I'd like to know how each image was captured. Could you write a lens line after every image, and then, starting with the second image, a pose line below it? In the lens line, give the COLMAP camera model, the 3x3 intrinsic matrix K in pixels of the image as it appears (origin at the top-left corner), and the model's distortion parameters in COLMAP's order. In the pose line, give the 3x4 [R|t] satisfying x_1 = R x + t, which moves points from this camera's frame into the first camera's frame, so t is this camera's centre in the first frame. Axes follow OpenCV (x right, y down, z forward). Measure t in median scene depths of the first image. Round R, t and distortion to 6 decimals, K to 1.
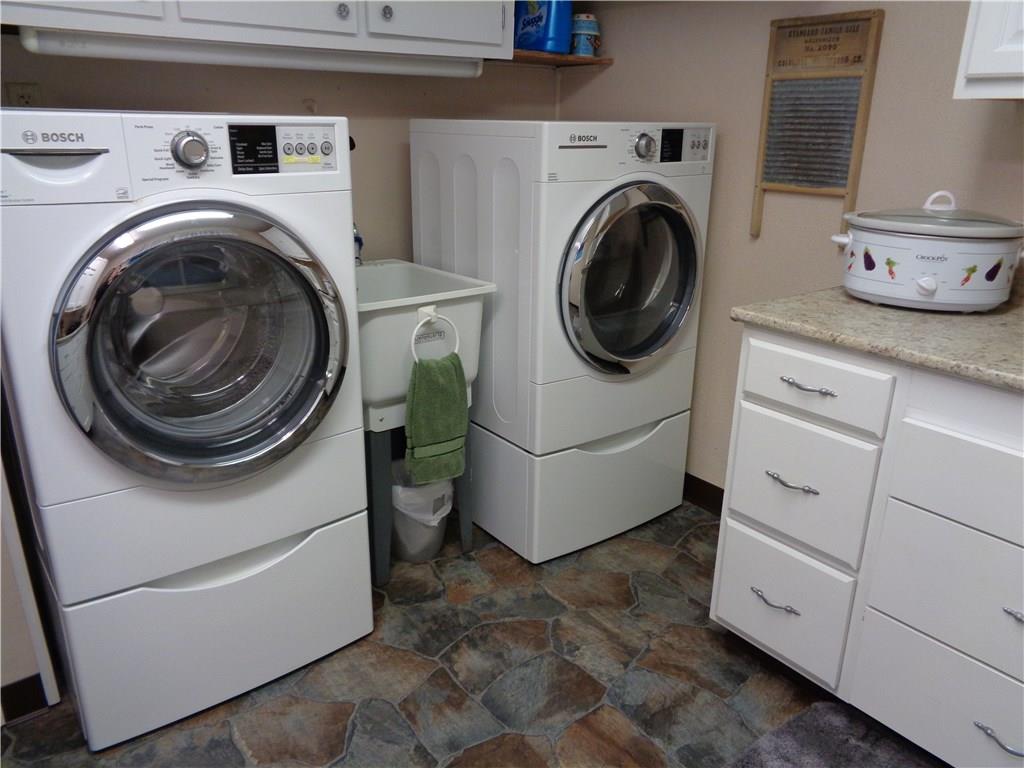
lens RADIAL K [[769.0, 0, 512.0], [0, 769.0, 384.0], [0, 0, 1]] dist [0.002862, -0.000517]
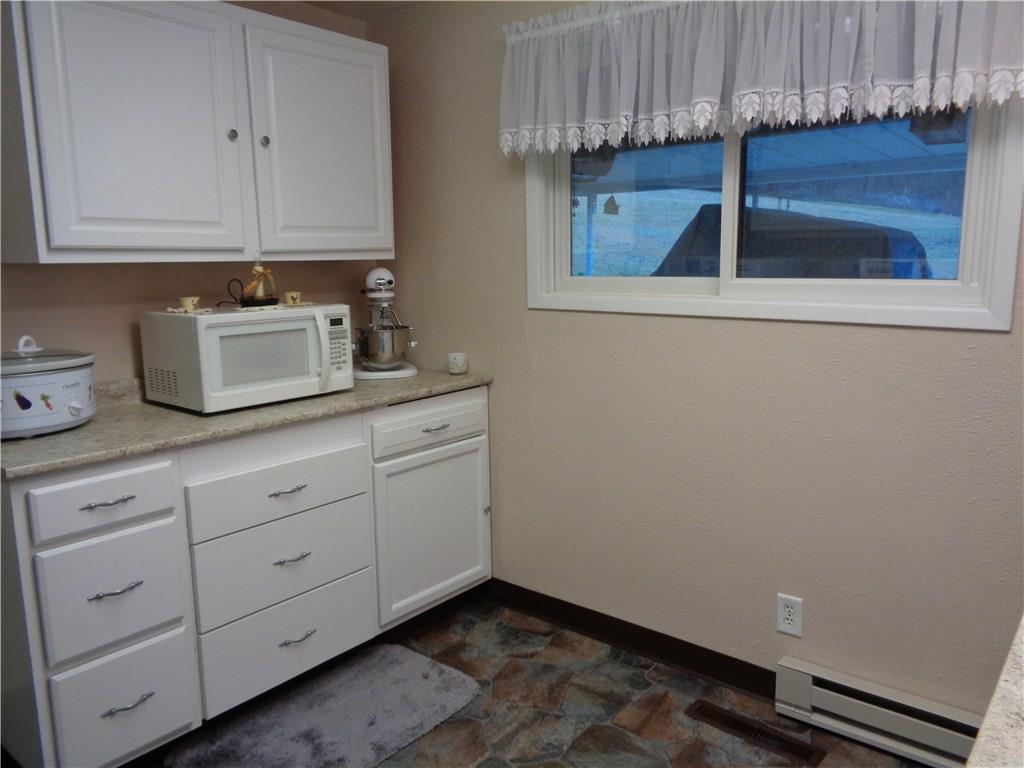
lens RADIAL K [[769.0, 0, 512.0], [0, 769.0, 384.0], [0, 0, 1]] dist [0.002862, -0.000517]
pose [[-0.230995, -0.161407, 0.959473, -0.808831], [0.328252, 0.915397, 0.233020, -0.222825], [-0.915911, 0.368775, -0.158469, 0.549890]]
